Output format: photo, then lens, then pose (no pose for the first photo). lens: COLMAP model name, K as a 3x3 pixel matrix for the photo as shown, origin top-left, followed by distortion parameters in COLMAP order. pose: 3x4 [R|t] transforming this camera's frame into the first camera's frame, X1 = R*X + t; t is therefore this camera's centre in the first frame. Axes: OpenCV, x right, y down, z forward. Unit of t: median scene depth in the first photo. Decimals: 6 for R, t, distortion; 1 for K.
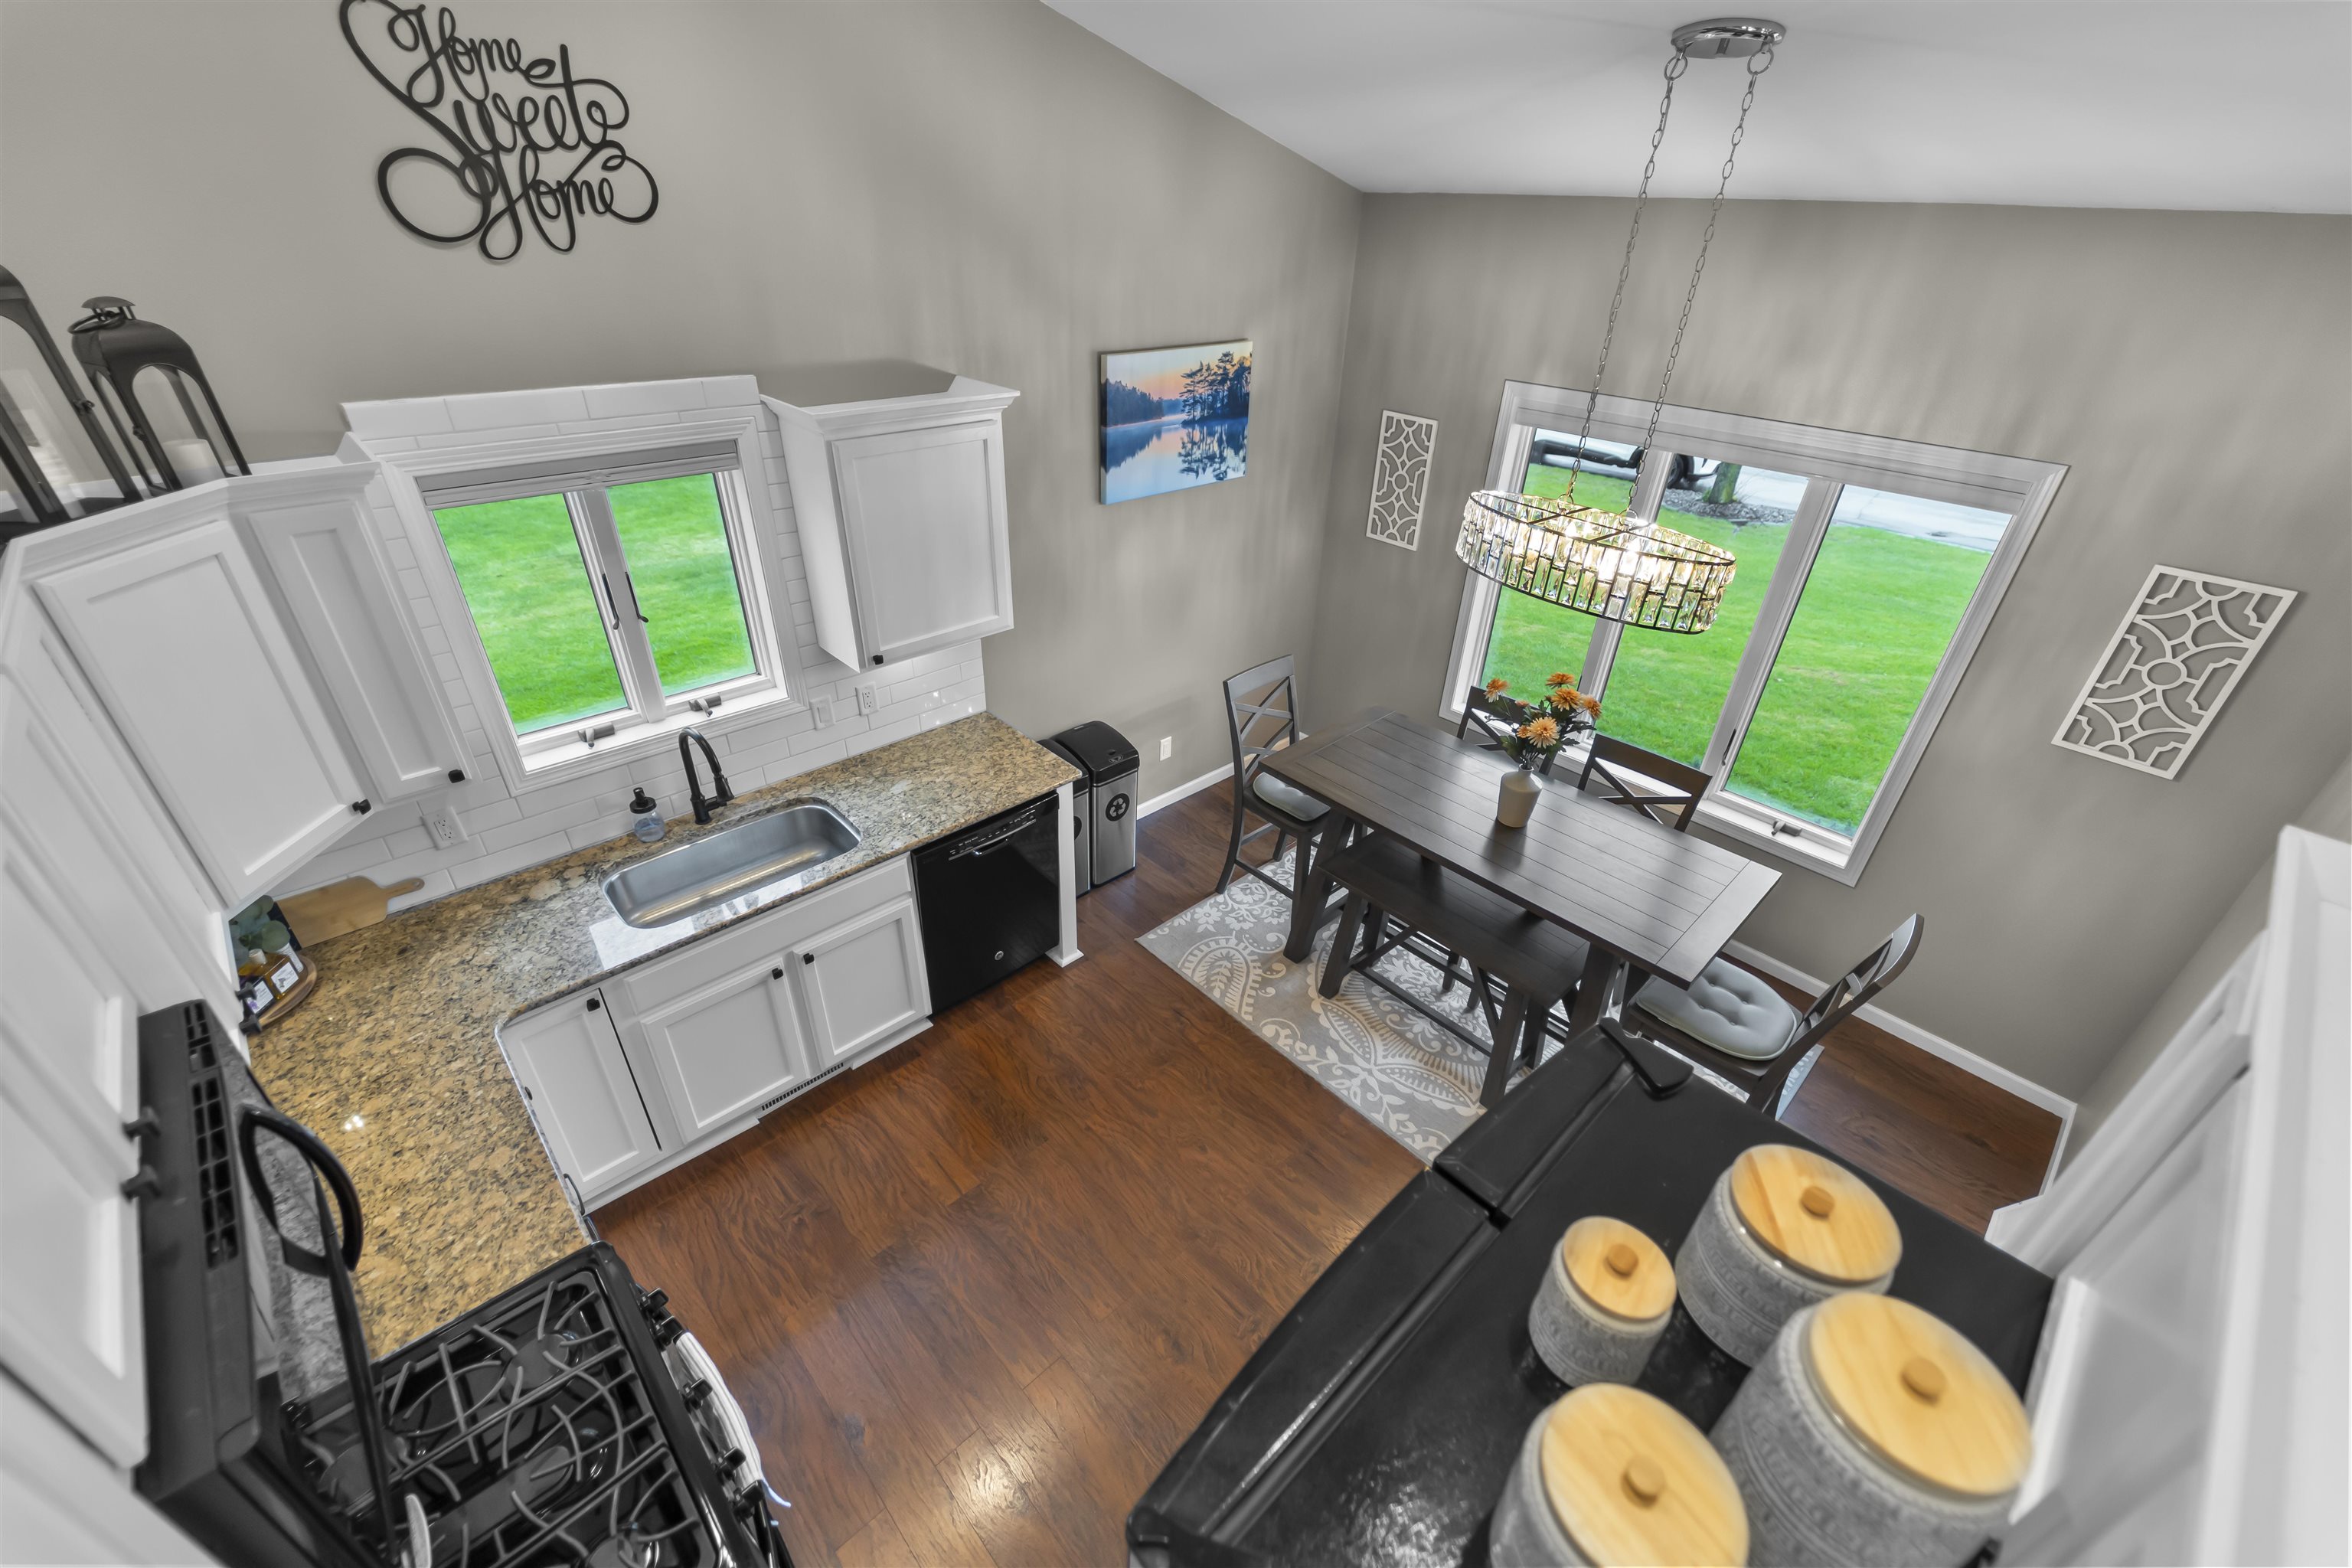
lens RADIAL K [[940.4, 0, 1172.4], [0, 940.4, 786.4], [0, 0, 1]] dist [-0.000330, -0.000183]
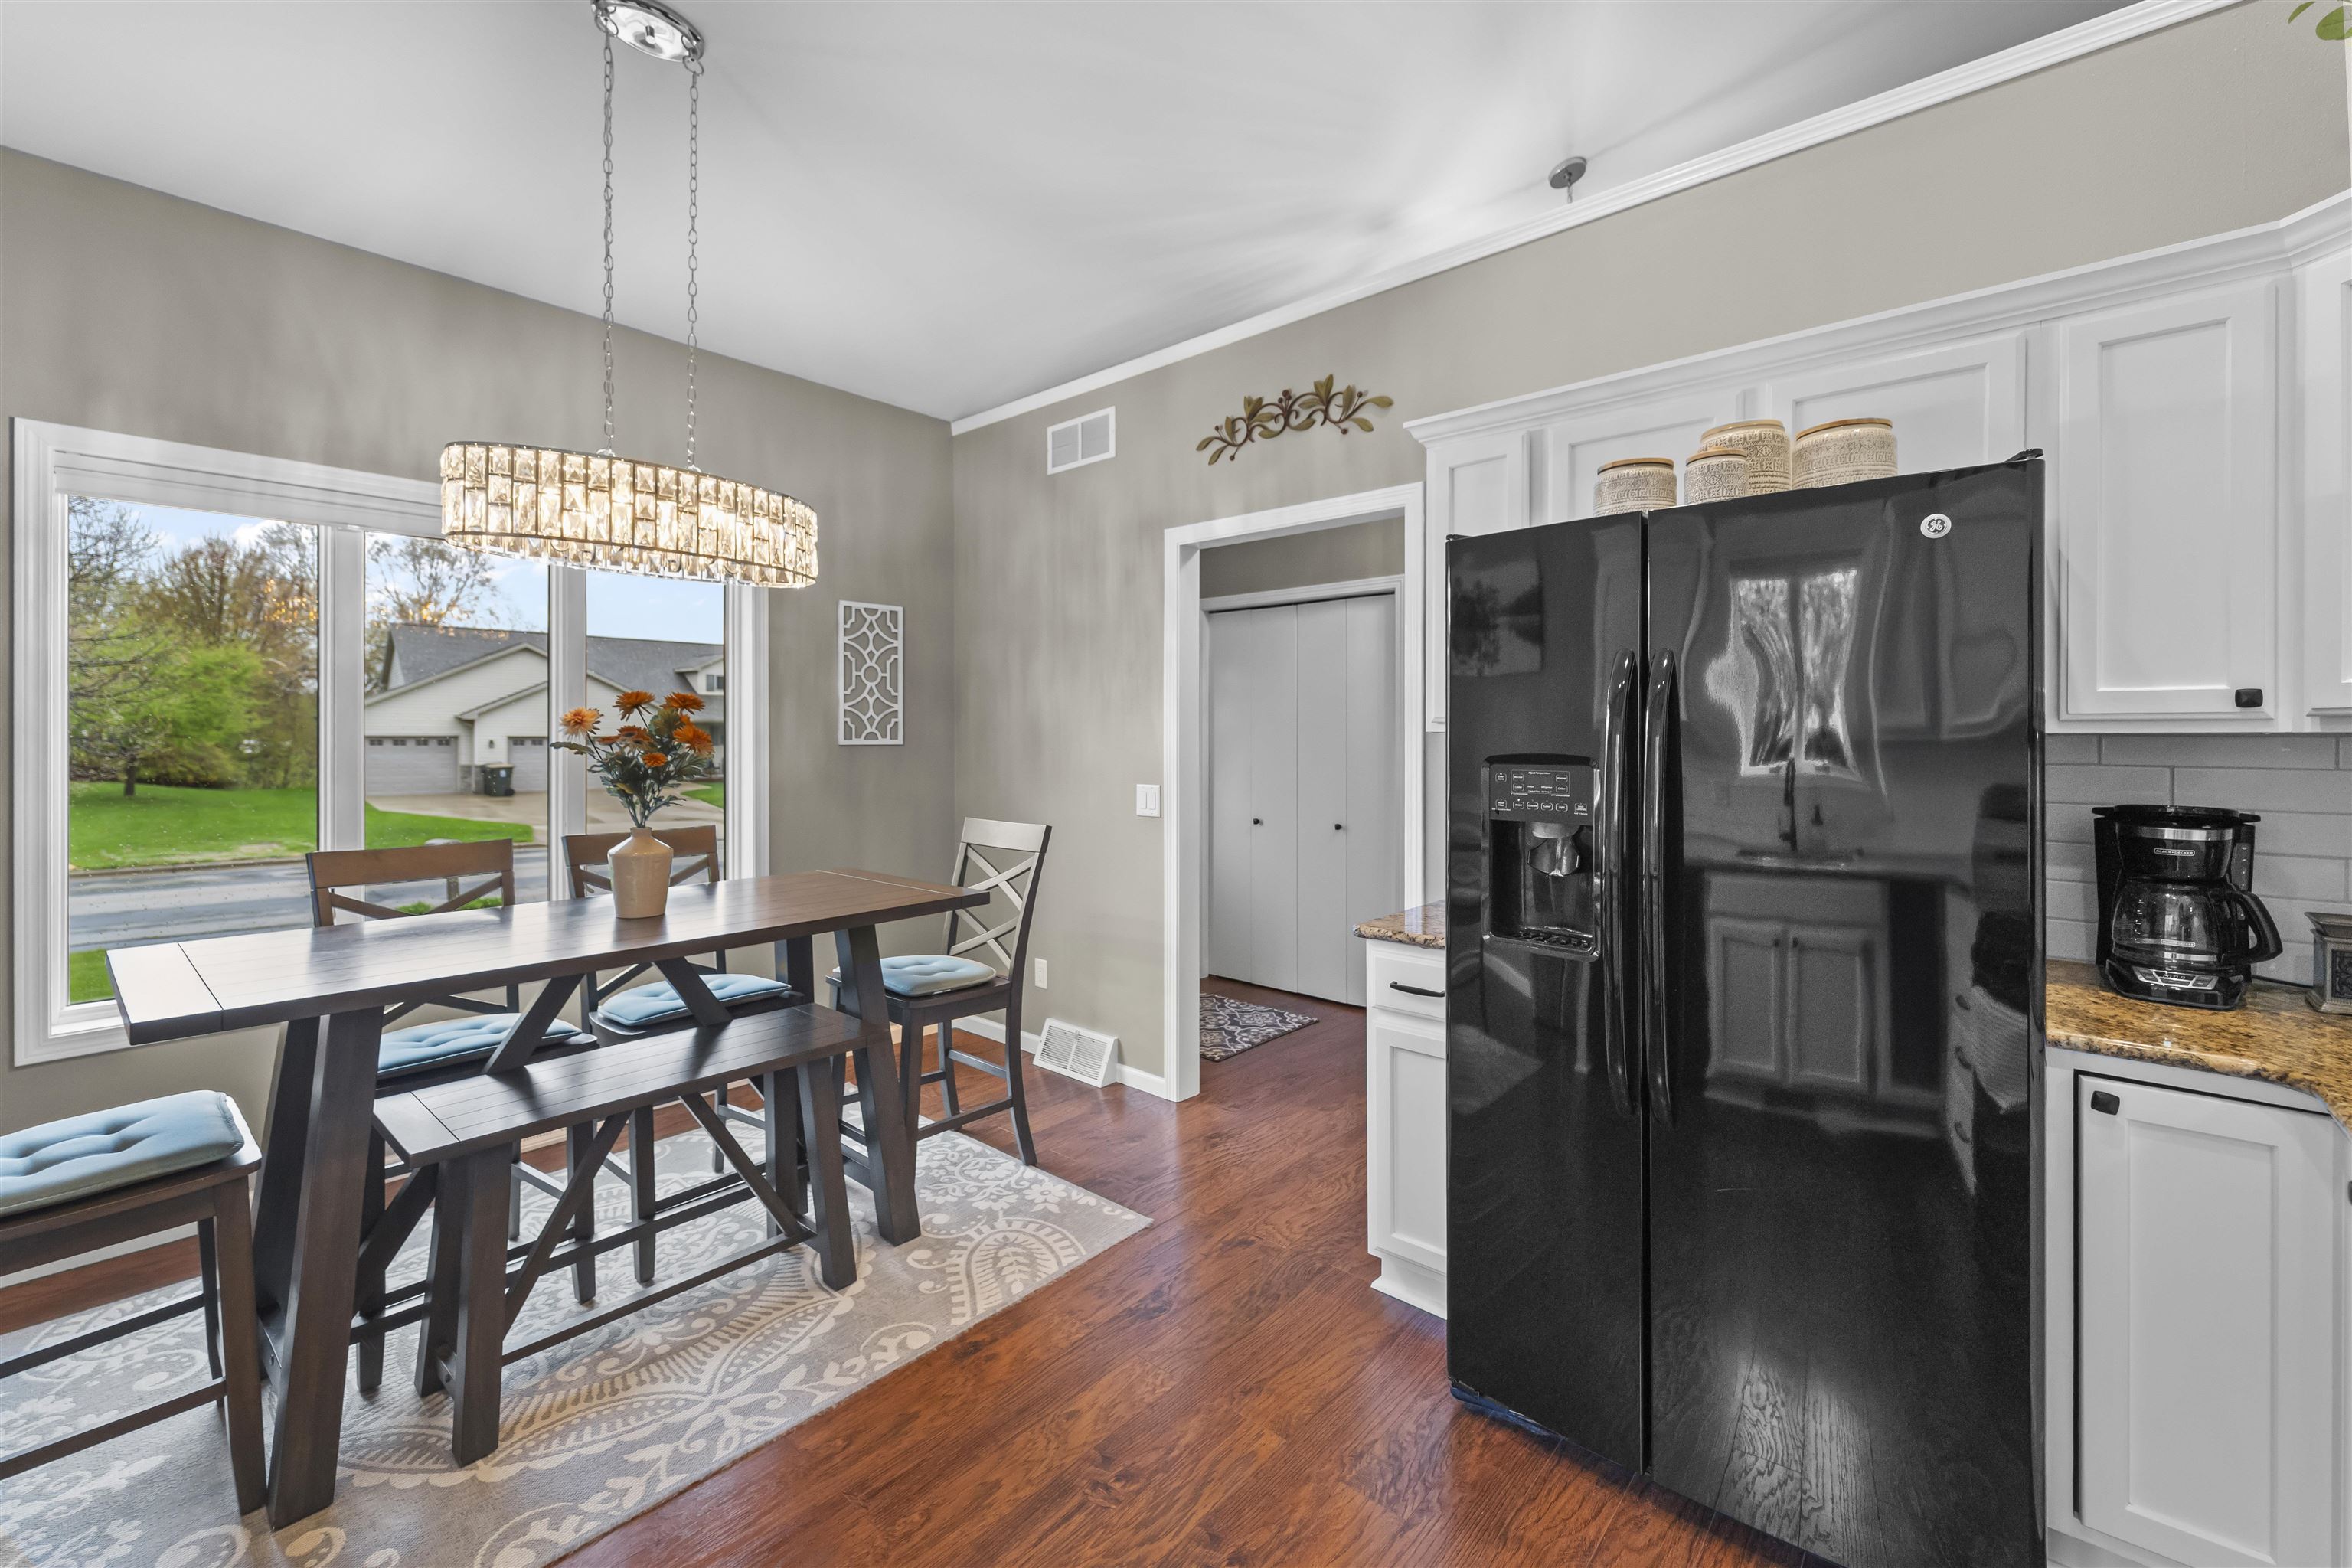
lens RADIAL K [[969.8, 0, 1179.6], [0, 969.8, 734.8], [0, 0, 1]] dist [0.000671, 0.000132]
pose [[-0.102509, -0.029370, 0.994298, -0.344348], [0.517130, 0.852301, 0.078490, 0.064447], [-0.849746, 0.522227, -0.072181, 0.579146]]
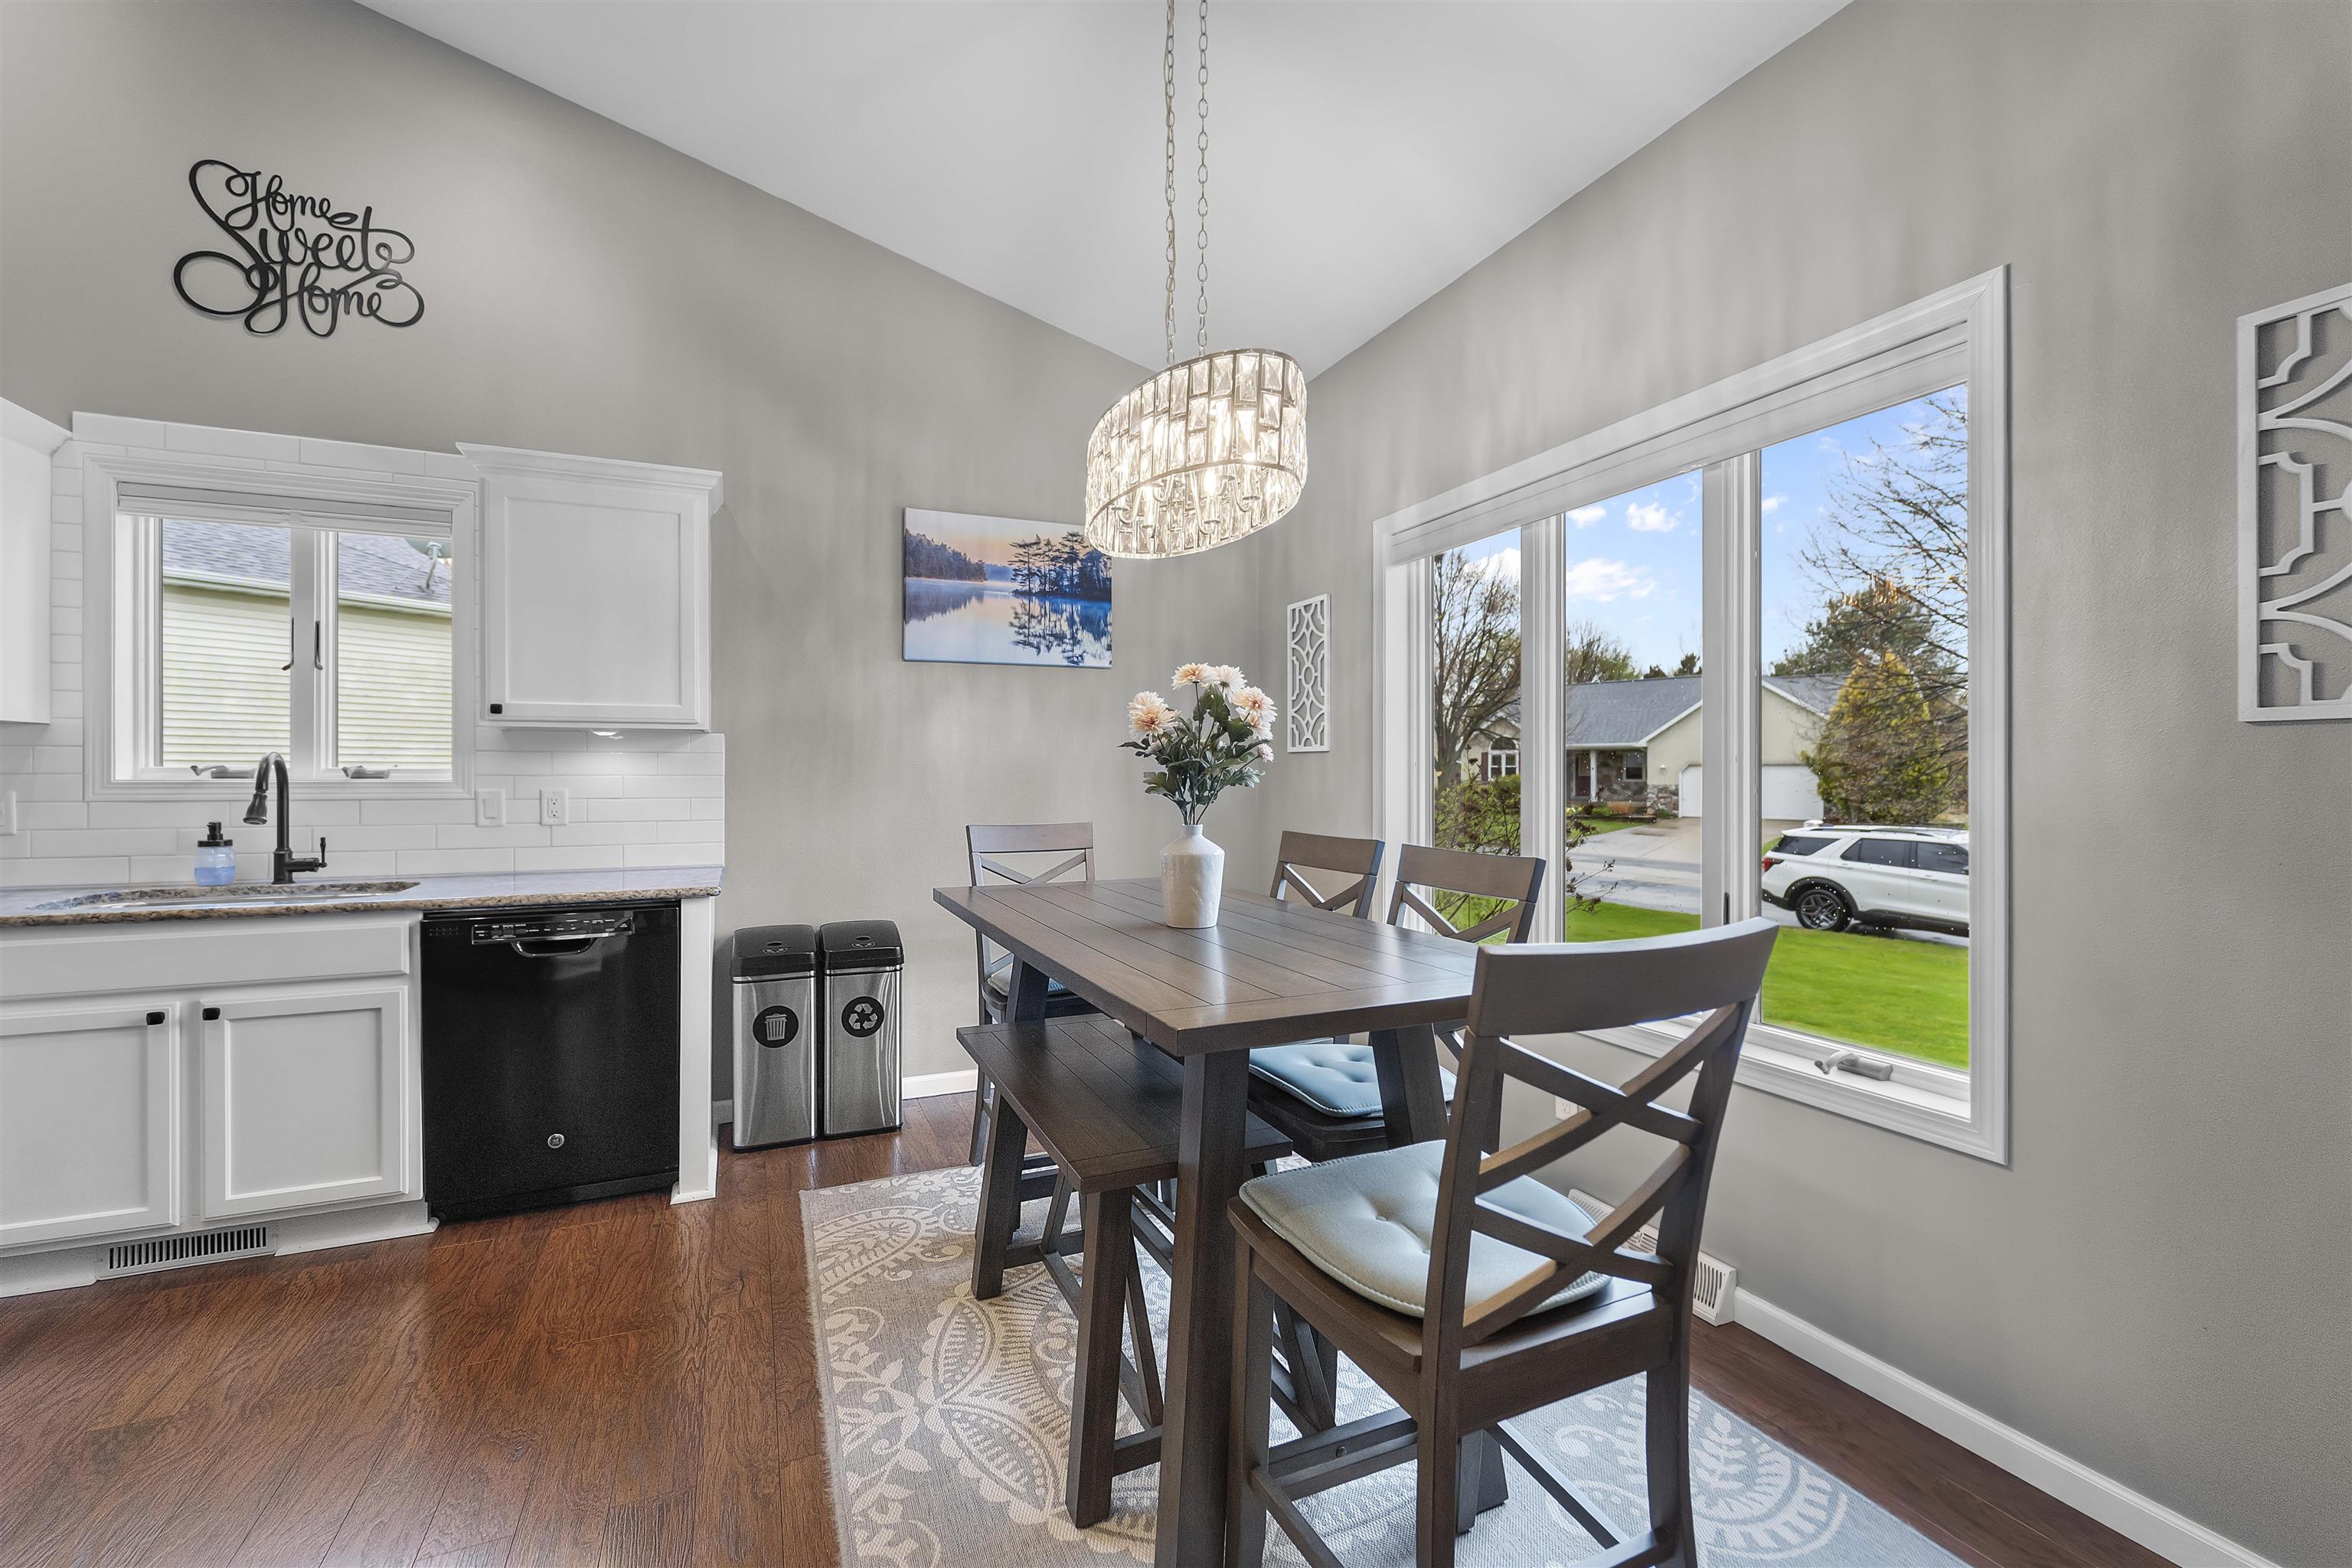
lens RADIAL K [[970.6, 0, 1166.8], [0, 970.6, 774.8], [0, 0, 1]] dist [0.000125, -0.000370]
pose [[0.941659, -0.029551, -0.335270, 0.501941], [-0.151576, 0.852166, -0.500837, 0.239606], [0.300506, 0.522436, 0.797970, 0.402927]]
